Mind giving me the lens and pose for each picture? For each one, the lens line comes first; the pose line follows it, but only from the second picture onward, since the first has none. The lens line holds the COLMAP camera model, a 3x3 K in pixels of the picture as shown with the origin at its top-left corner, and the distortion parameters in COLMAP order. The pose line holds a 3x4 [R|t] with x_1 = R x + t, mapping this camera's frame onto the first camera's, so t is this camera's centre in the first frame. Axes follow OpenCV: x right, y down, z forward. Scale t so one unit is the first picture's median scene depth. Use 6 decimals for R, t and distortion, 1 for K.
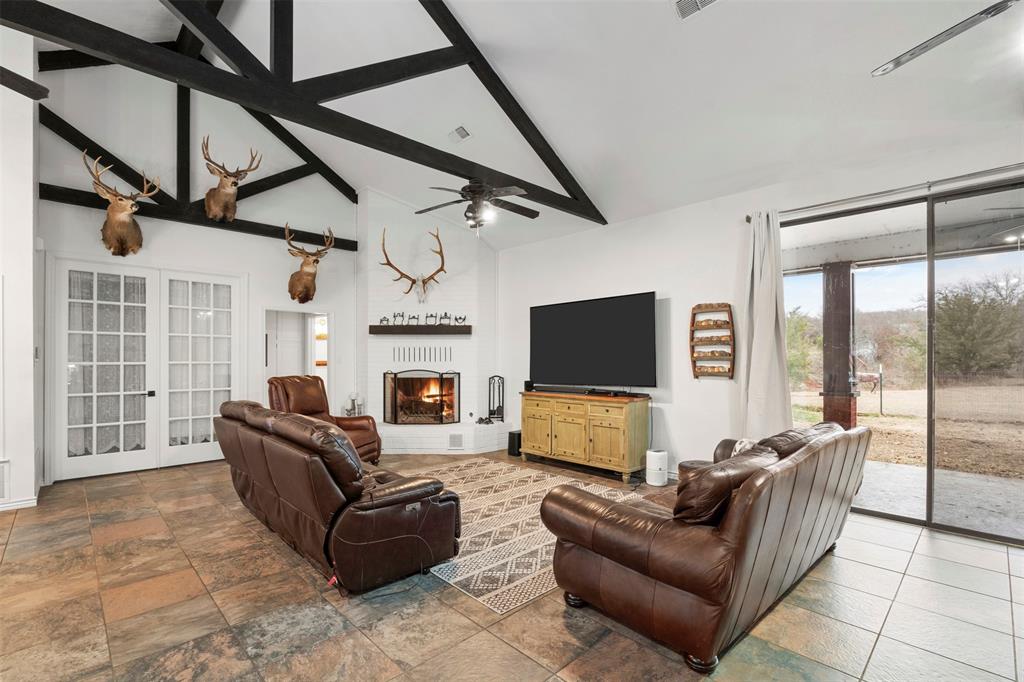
lens RADIAL K [[465.4, 0, 508.6], [0, 465.4, 350.4], [0, 0, 1]] dist [0.001472, 0.000543]
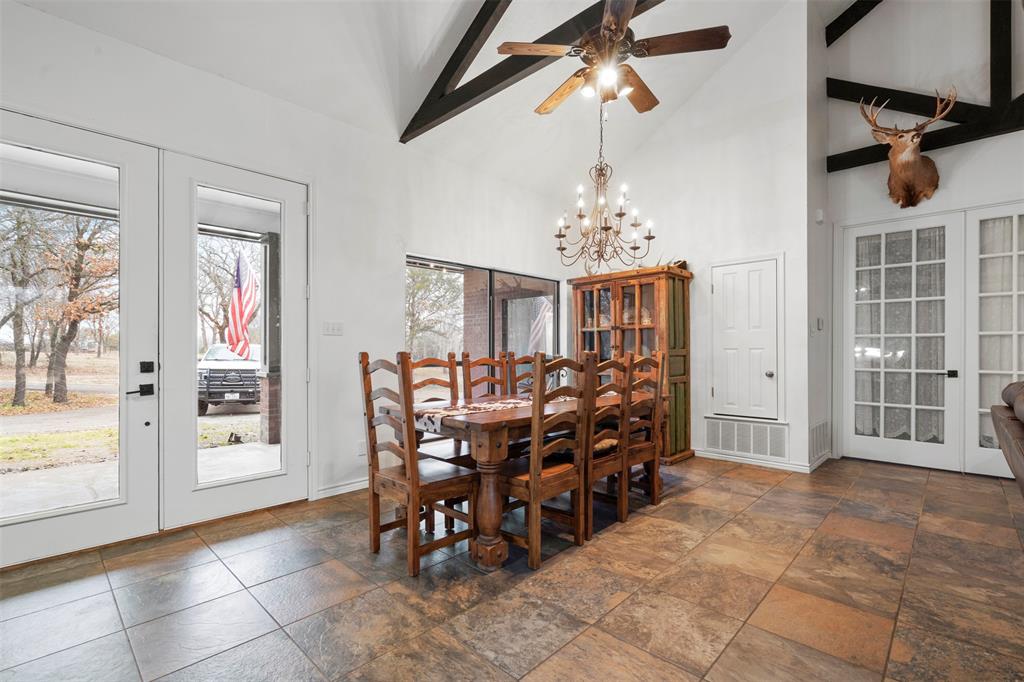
lens RADIAL K [[465.4, 0, 508.5], [0, 465.4, 349.0], [0, 0, 1]] dist [0.001472, 0.000543]
pose [[0.040569, -0.002236, -0.999174, -0.026794], [0.014965, 0.999887, -0.001630, 0.044849], [0.999065, -0.014886, 0.040598, 0.249029]]
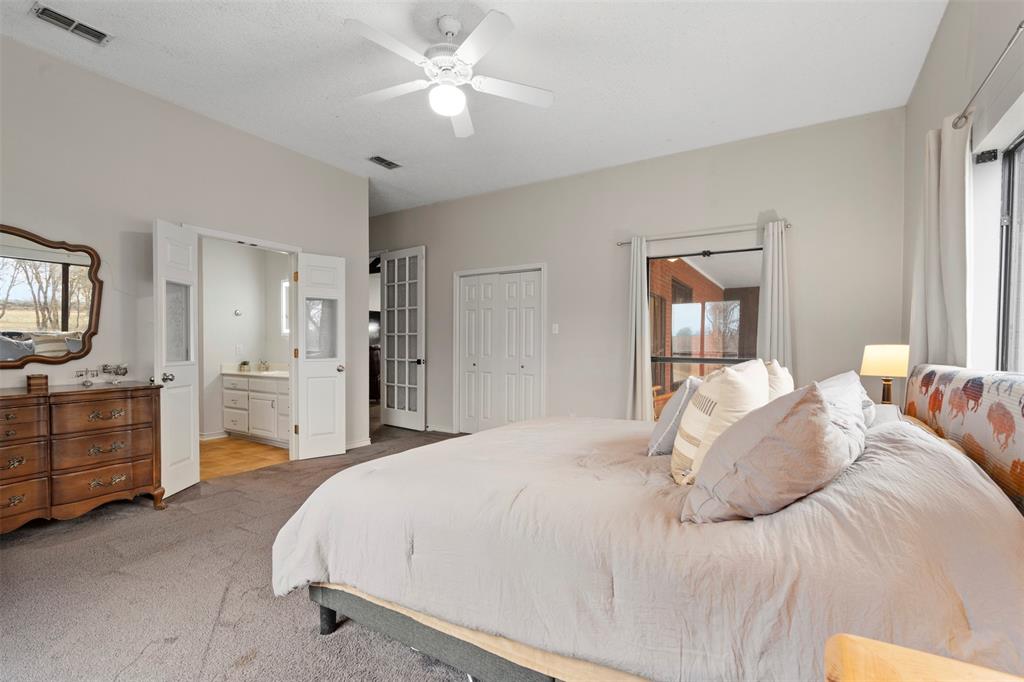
lens RADIAL K [[465.4, 0, 512.7], [0, 465.4, 344.8], [0, 0, 1]] dist [0.001472, 0.000543]
pose [[0.248450, 0.002426, -0.968642, 0.346825], [0.011661, 0.999917, 0.005495, 0.052845], [0.968575, -0.012660, 0.248401, 0.983666]]
